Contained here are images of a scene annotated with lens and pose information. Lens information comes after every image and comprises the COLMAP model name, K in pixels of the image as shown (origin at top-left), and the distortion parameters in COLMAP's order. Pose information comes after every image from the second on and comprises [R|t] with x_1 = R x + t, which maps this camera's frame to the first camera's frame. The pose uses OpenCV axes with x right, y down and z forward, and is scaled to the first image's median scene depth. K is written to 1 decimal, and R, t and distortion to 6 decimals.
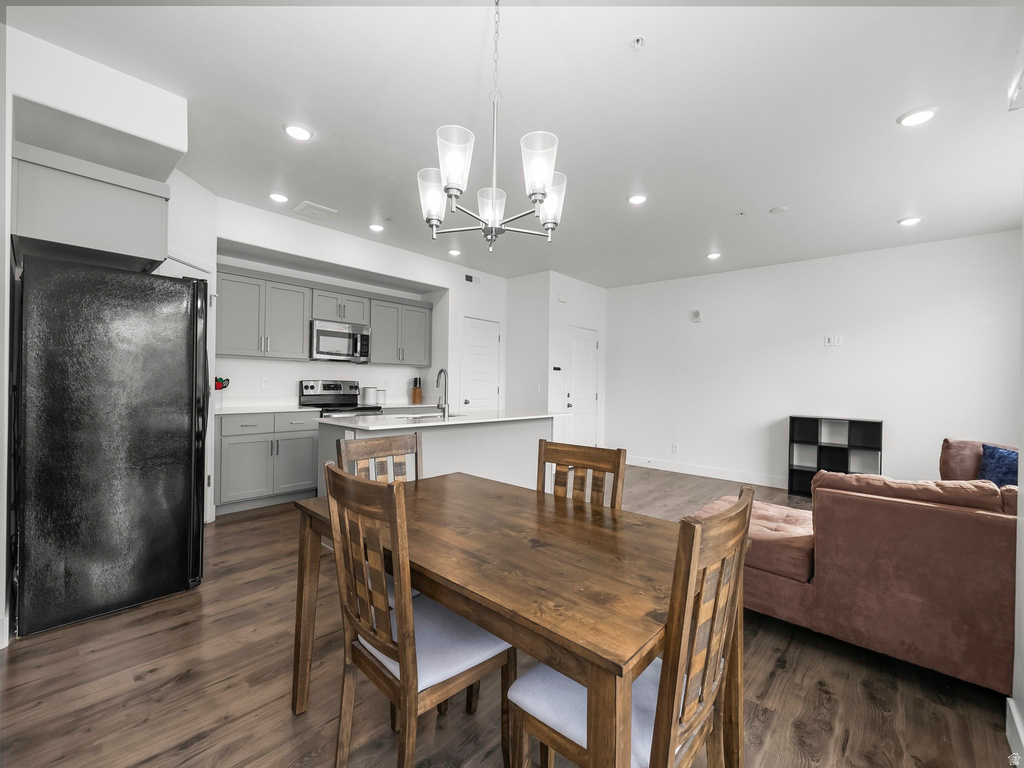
lens RADIAL K [[426.4, 0, 507.7], [0, 426.4, 384.1], [0, 0, 1]] dist [0.000617, 0.000043]
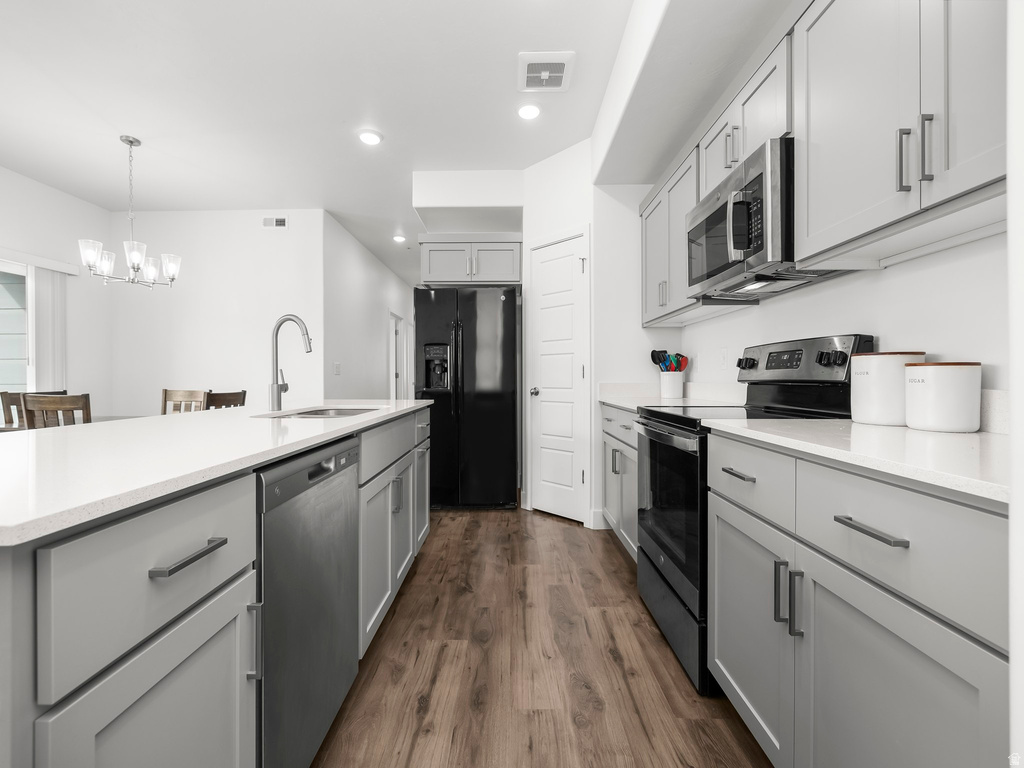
lens RADIAL K [[431.5, 0, 501.4], [0, 431.5, 381.8], [0, 0, 1]] dist [0.000130, -0.000102]
pose [[-0.755005, -0.014959, -0.655549, -0.004816], [-0.016677, 0.999854, -0.003608, 0.030008], [0.655507, 0.008208, -0.755144, 1.119305]]
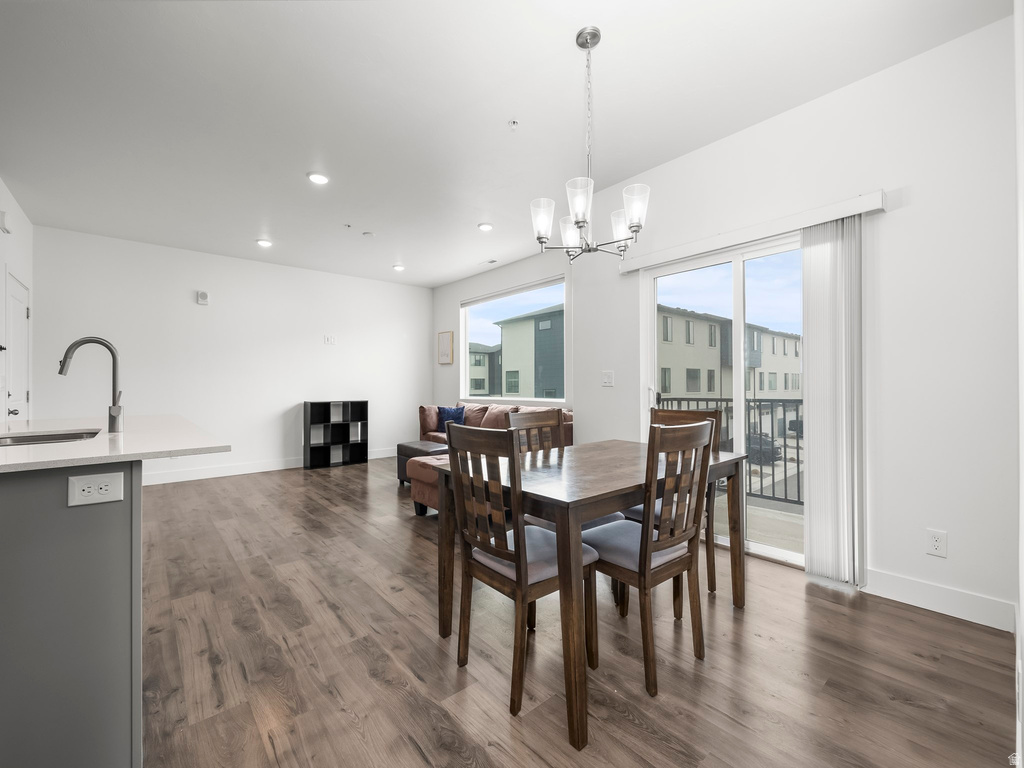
lens RADIAL K [[431.5, 0, 501.4], [0, 431.5, 381.8], [0, 0, 1]] dist [0.000130, -0.000102]
pose [[0.135674, -0.013462, 0.990662, -0.428470], [0.011058, 0.999866, 0.012073, 0.011004], [-0.990692, 0.009317, 0.135805, 0.324553]]
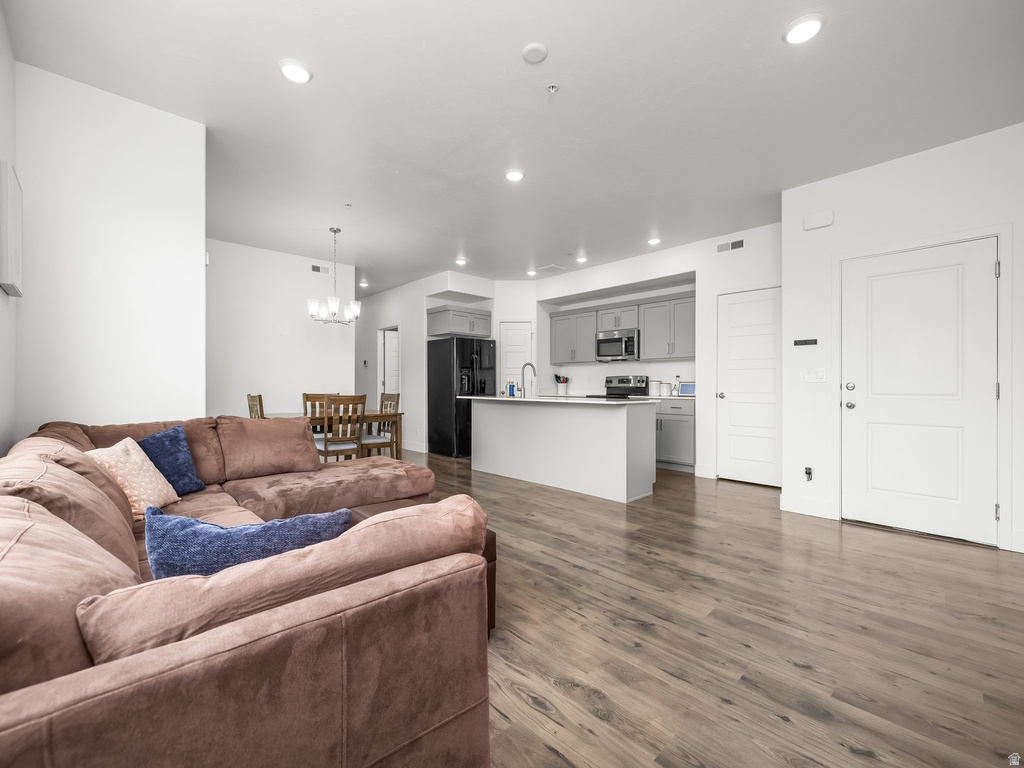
lens RADIAL K [[431.5, 0, 501.4], [0, 431.5, 381.8], [0, 0, 1]] dist [0.000130, -0.000102]
pose [[-0.081269, -0.028982, -0.996271, 0.909505], [-0.007610, 0.999566, -0.028458, 0.048785], [0.996663, 0.005269, -0.081454, 0.740101]]
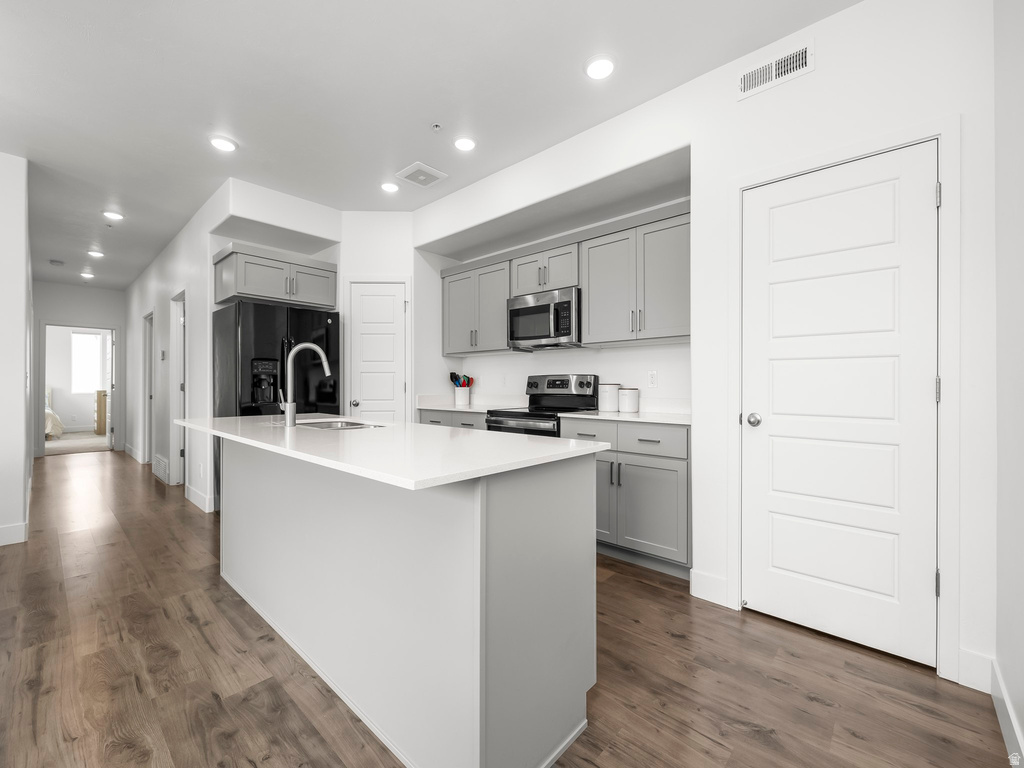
lens RADIAL K [[431.5, 0, 501.4], [0, 431.5, 381.8], [0, 0, 1]] dist [0.000130, -0.000102]
pose [[-0.014490, -0.027489, -0.999517, 0.315535], [-0.002856, 0.999619, -0.027451, 0.023282], [0.999891, 0.002457, -0.014563, 0.919066]]
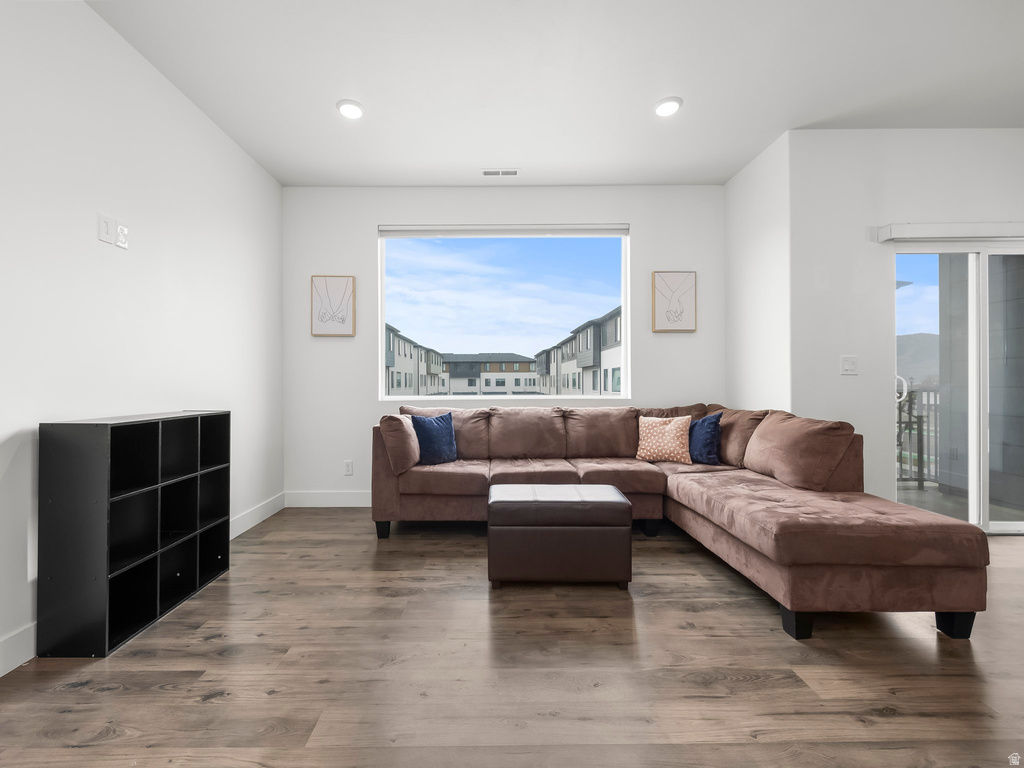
lens RADIAL K [[431.5, 0, 501.4], [0, 431.5, 381.8], [0, 0, 1]] dist [0.000130, -0.000102]
pose [[-0.689776, -0.017462, 0.723812, 0.207577], [-0.008137, 0.999833, 0.016367, 0.033048], [-0.723977, 0.005400, -0.689803, 1.004705]]
